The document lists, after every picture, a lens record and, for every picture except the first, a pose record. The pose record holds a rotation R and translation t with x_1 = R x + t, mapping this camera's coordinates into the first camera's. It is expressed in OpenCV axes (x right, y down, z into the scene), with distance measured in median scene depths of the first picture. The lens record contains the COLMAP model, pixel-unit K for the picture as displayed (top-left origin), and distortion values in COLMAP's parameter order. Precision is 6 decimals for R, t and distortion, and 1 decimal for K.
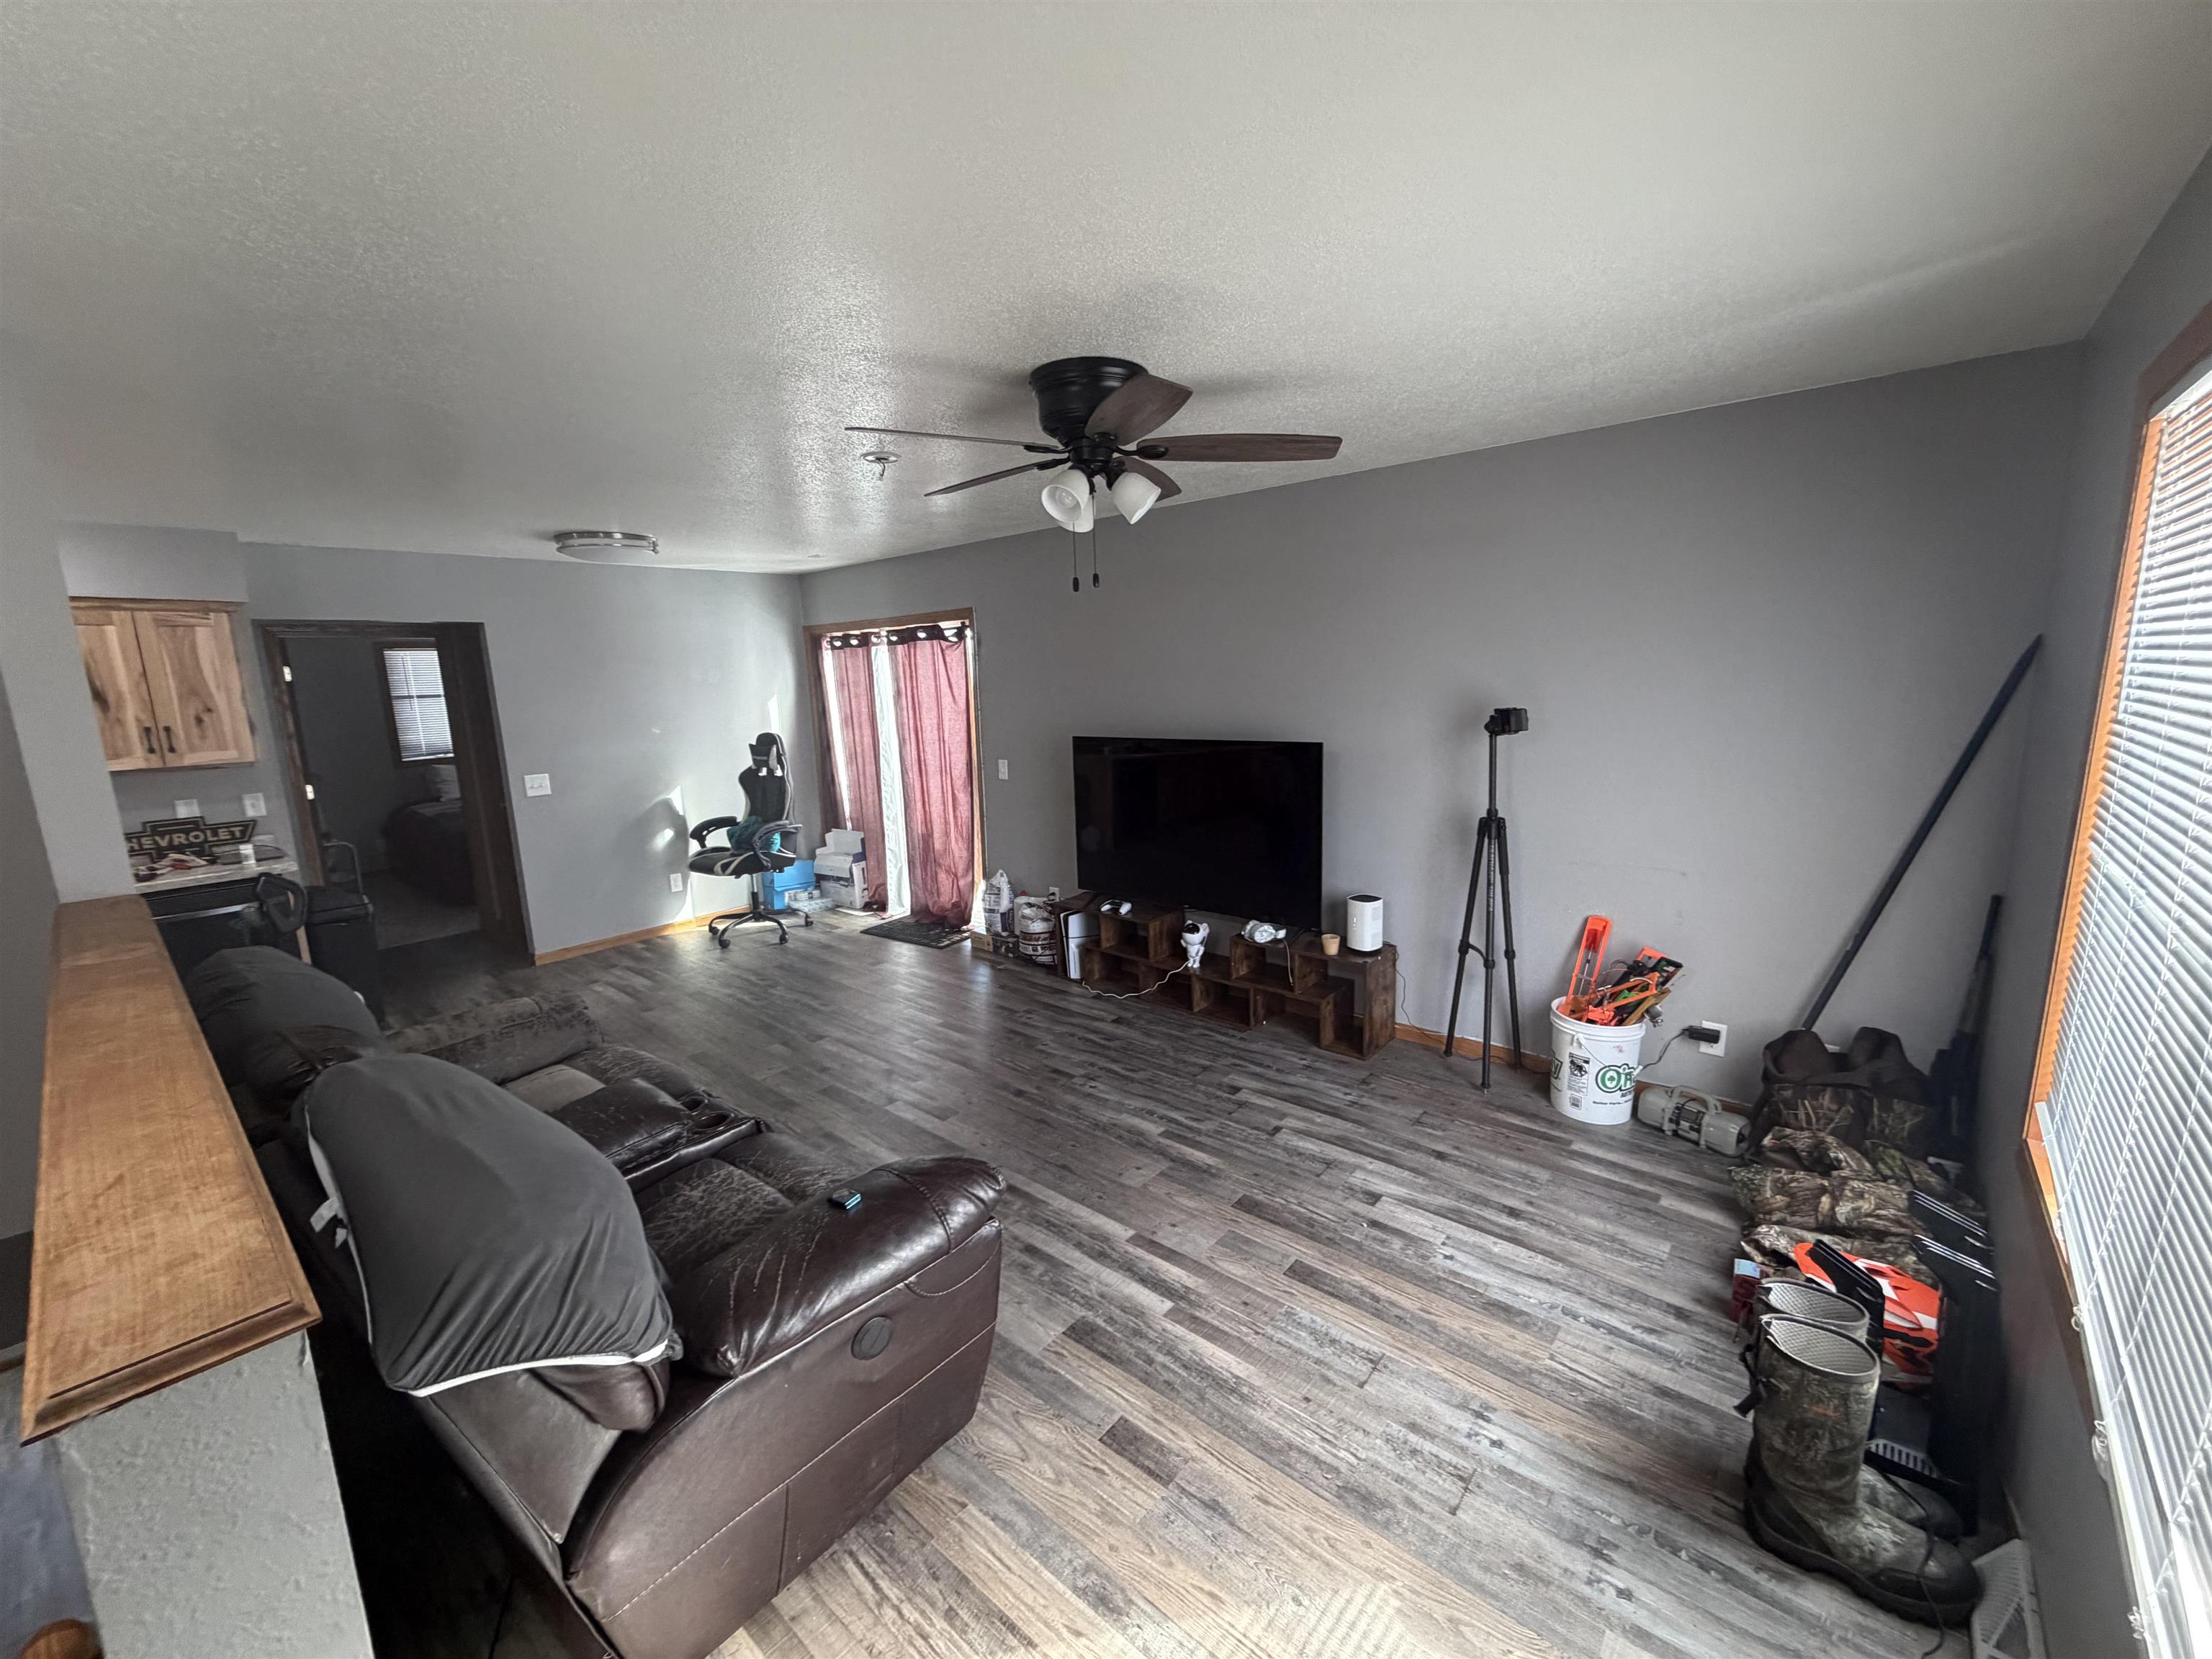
lens RADIAL K [[885.9, 0, 1106.0], [0, 885.9, 834.7], [0, 0, 1]] dist [0.000186, -0.000360]
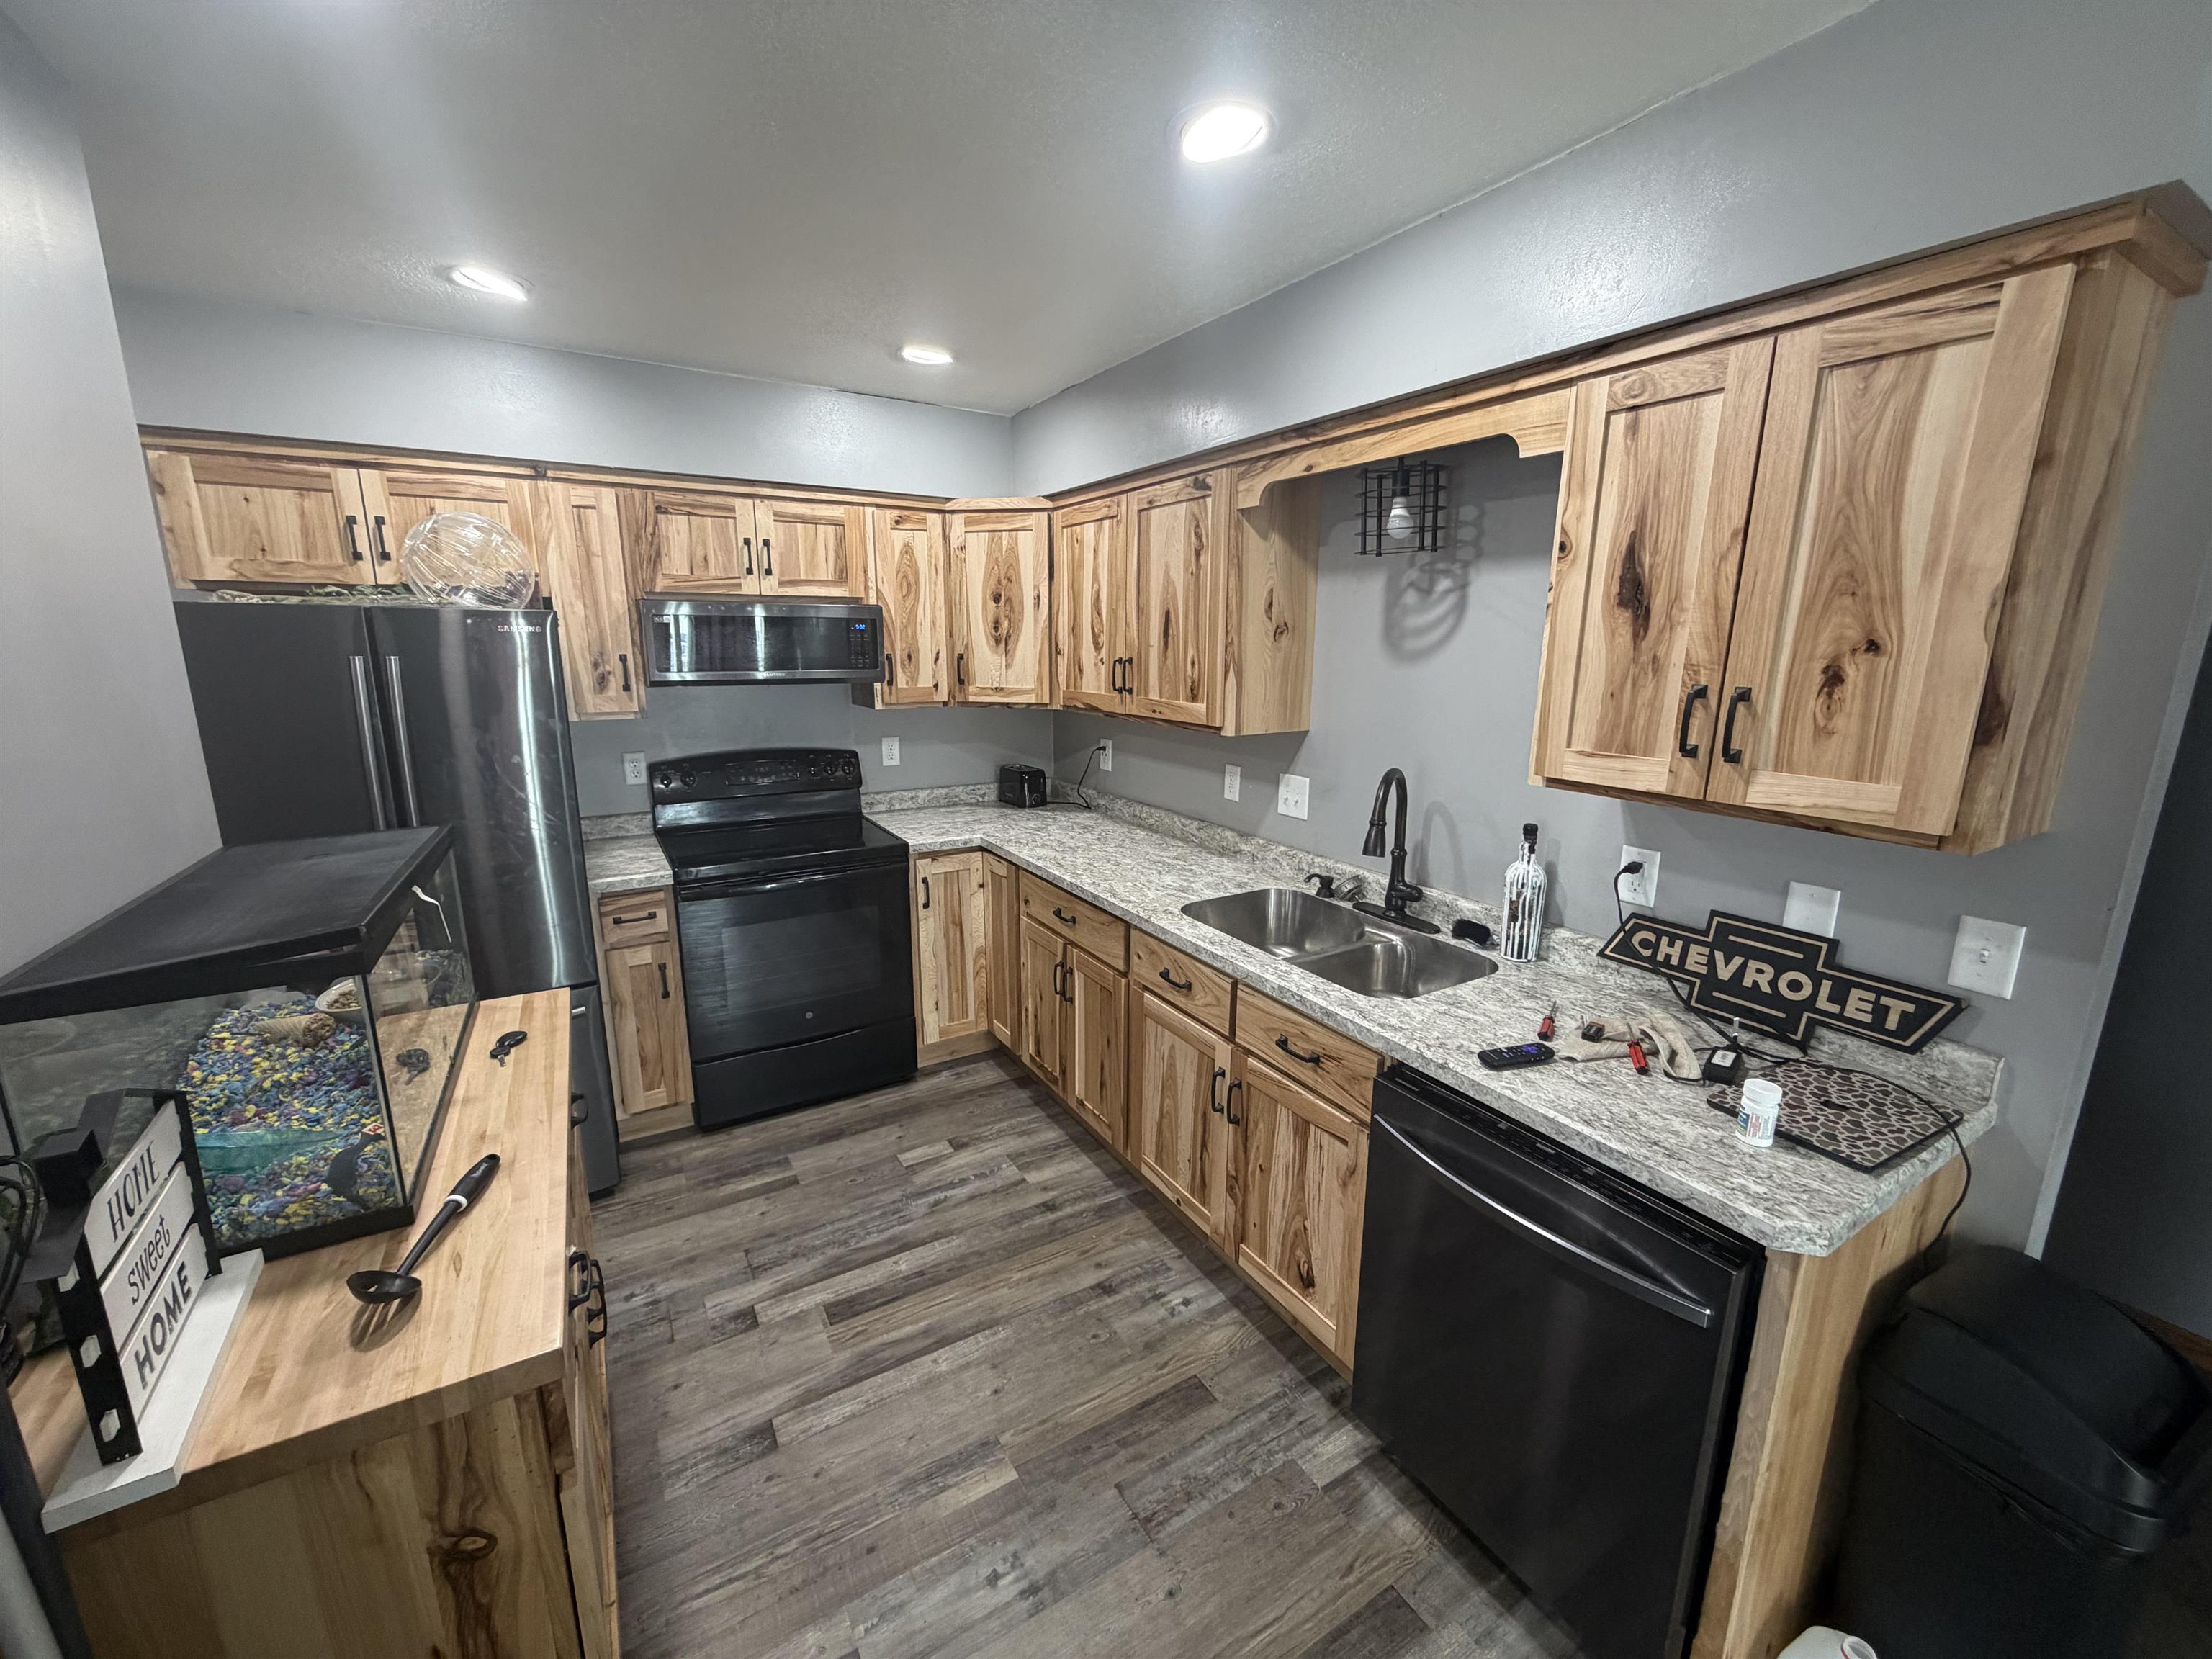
lens RADIAL K [[885.9, 0, 1099.7], [0, 885.9, 835.6], [0, 0, 1]] dist [0.000186, -0.000360]
pose [[-0.320019, 0.239987, -0.916512, -1.080252], [-0.161602, 0.939382, 0.302402, -0.217951], [0.933527, 0.244884, -0.261838, 1.440132]]
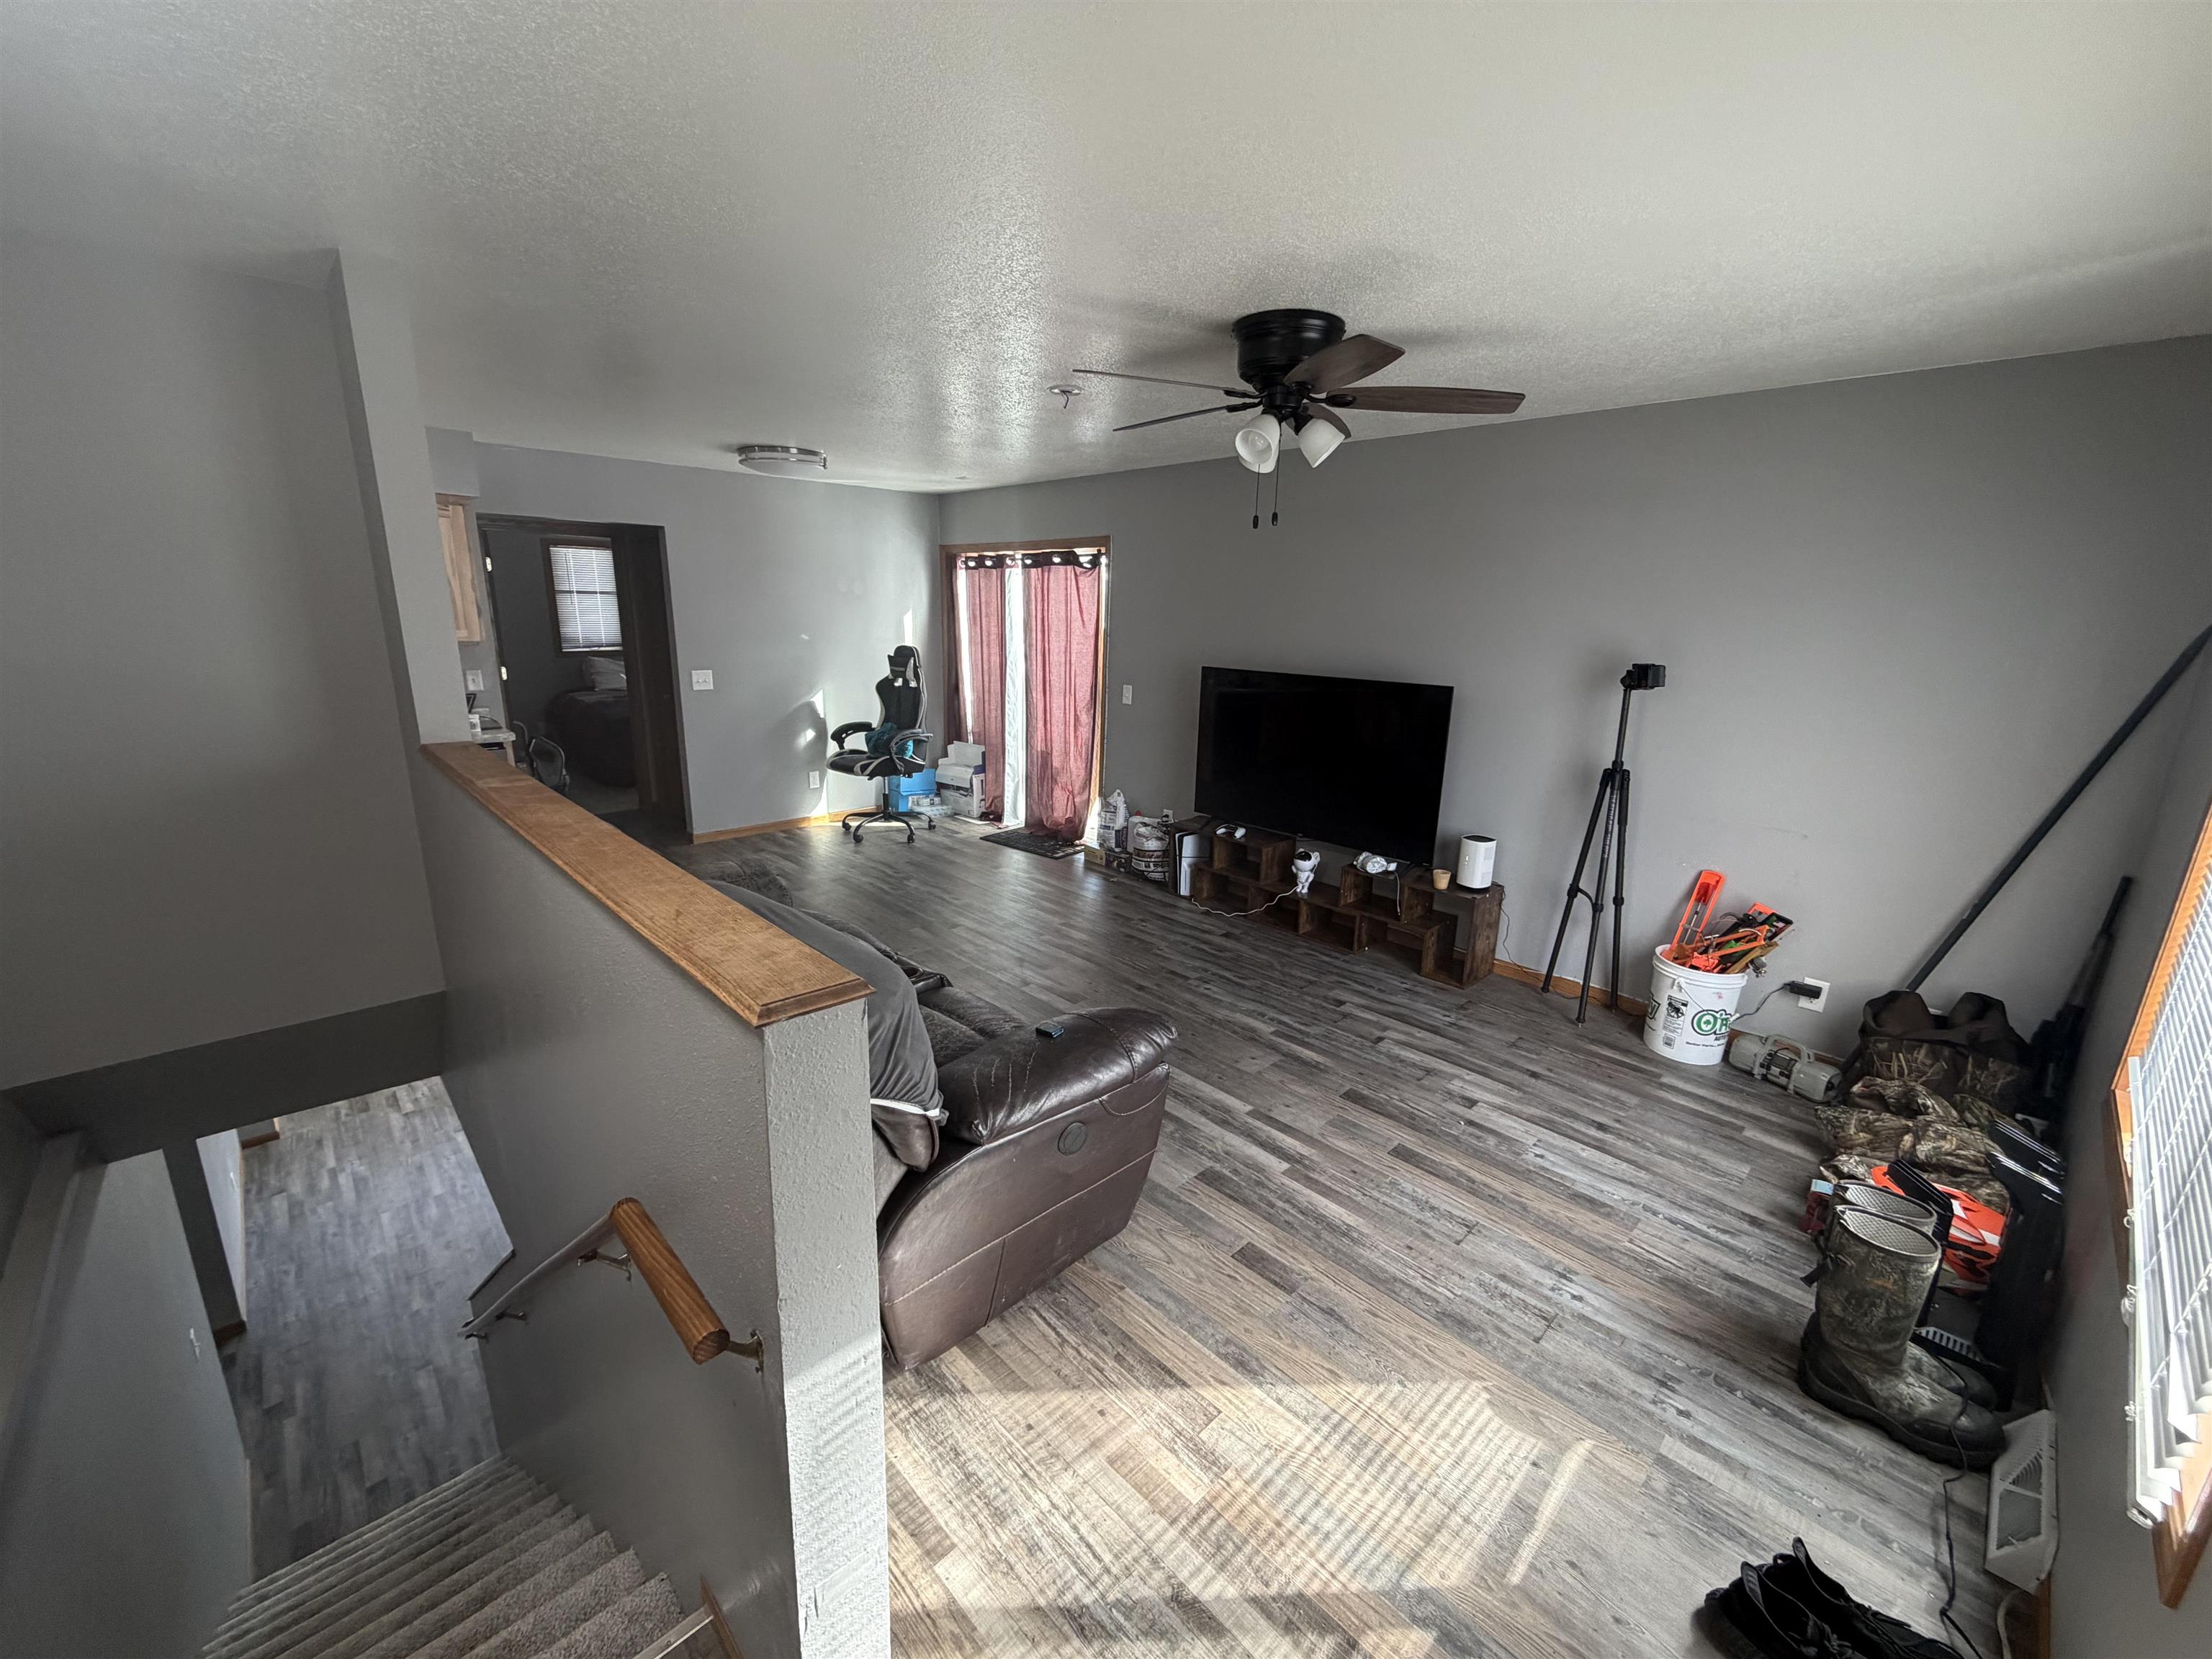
lens RADIAL K [[885.9, 0, 1102.9], [0, 885.9, 834.9], [0, 0, 1]] dist [0.000186, -0.000360]
pose [[0.993425, 0.080338, -0.081567, -0.092506], [-0.074225, 0.994387, 0.075396, 0.029936], [0.087166, -0.068846, 0.993812, -0.117704]]
